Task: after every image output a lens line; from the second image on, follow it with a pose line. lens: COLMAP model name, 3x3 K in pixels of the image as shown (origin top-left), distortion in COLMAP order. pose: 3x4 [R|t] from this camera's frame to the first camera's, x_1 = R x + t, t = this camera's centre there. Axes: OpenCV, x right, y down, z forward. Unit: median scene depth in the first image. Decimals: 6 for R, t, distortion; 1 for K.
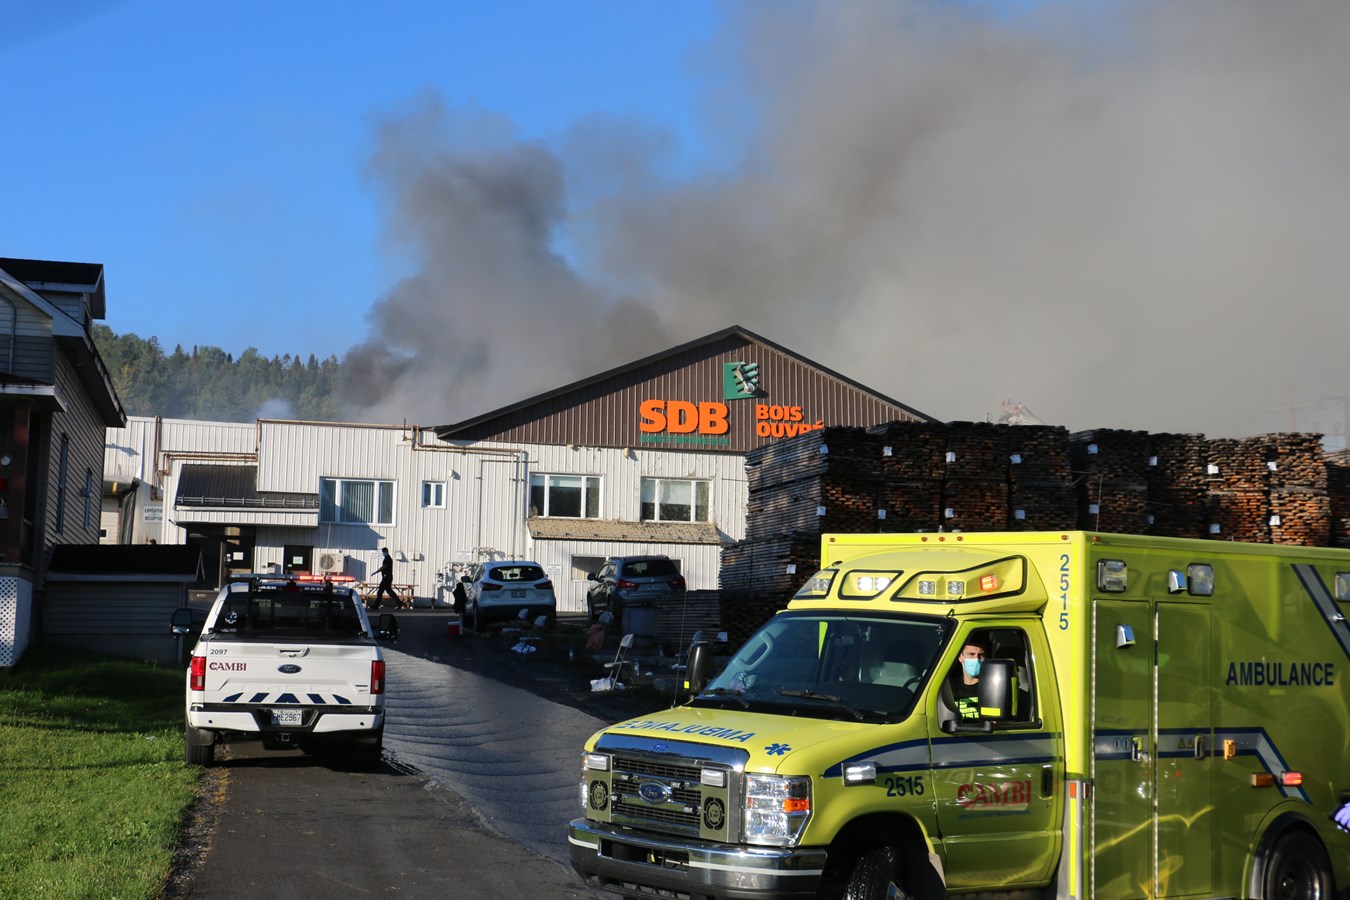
lens RADIAL K [[2105.9, 0, 675.0], [0, 2105.9, 450.0], [0, 0, 1]] dist [0.039794, 0.045889]
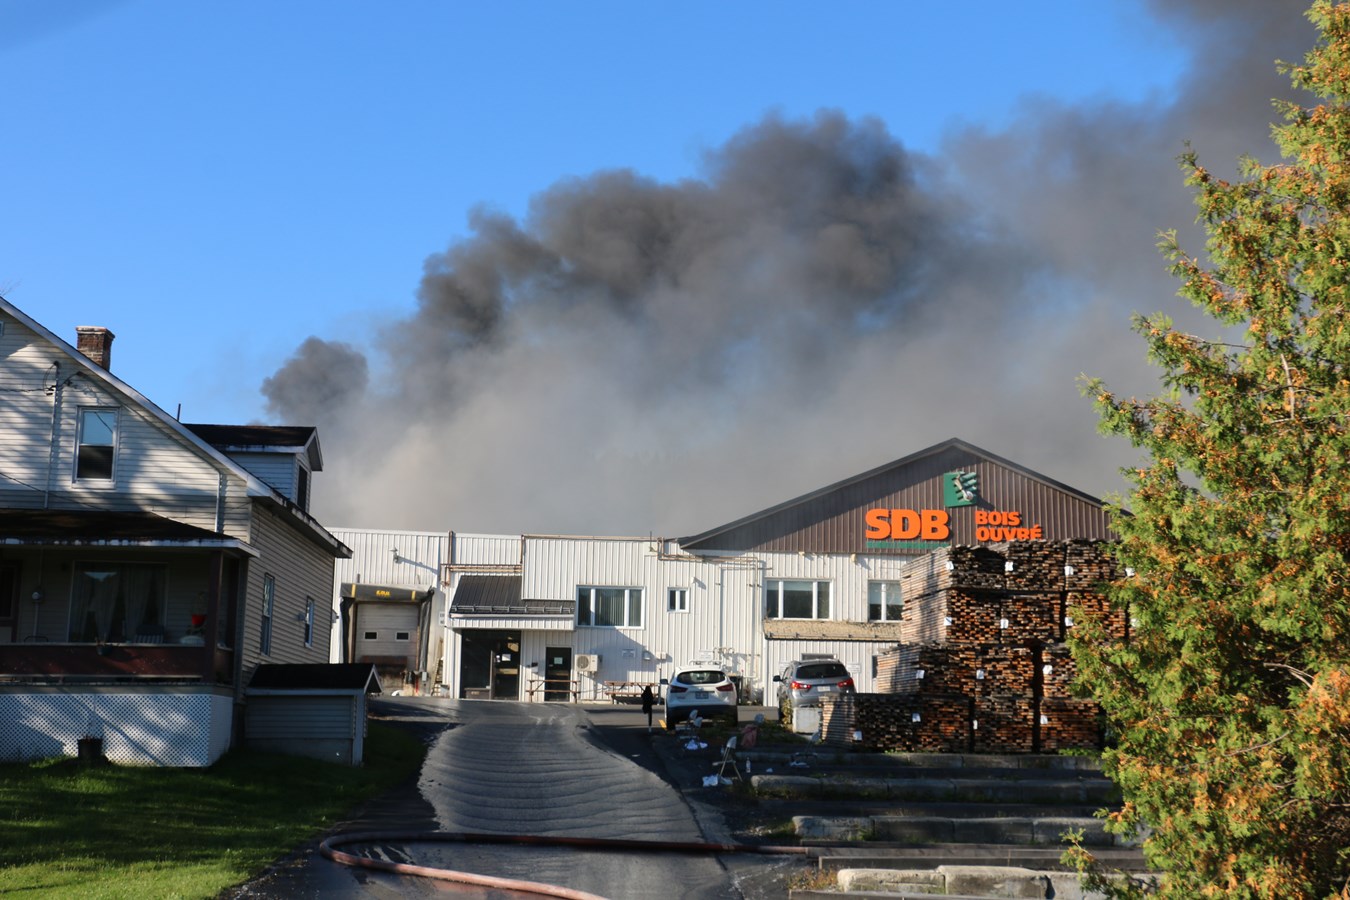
lens RADIAL K [[2105.9, 0, 675.0], [0, 2105.9, 450.0], [0, 0, 1]] dist [0.039794, 0.045889]
pose [[0.979707, -0.027970, -0.198472, 0.105617], [0.020890, 0.999072, -0.037678, -0.015822], [0.199342, 0.032767, 0.979382, -0.085222]]
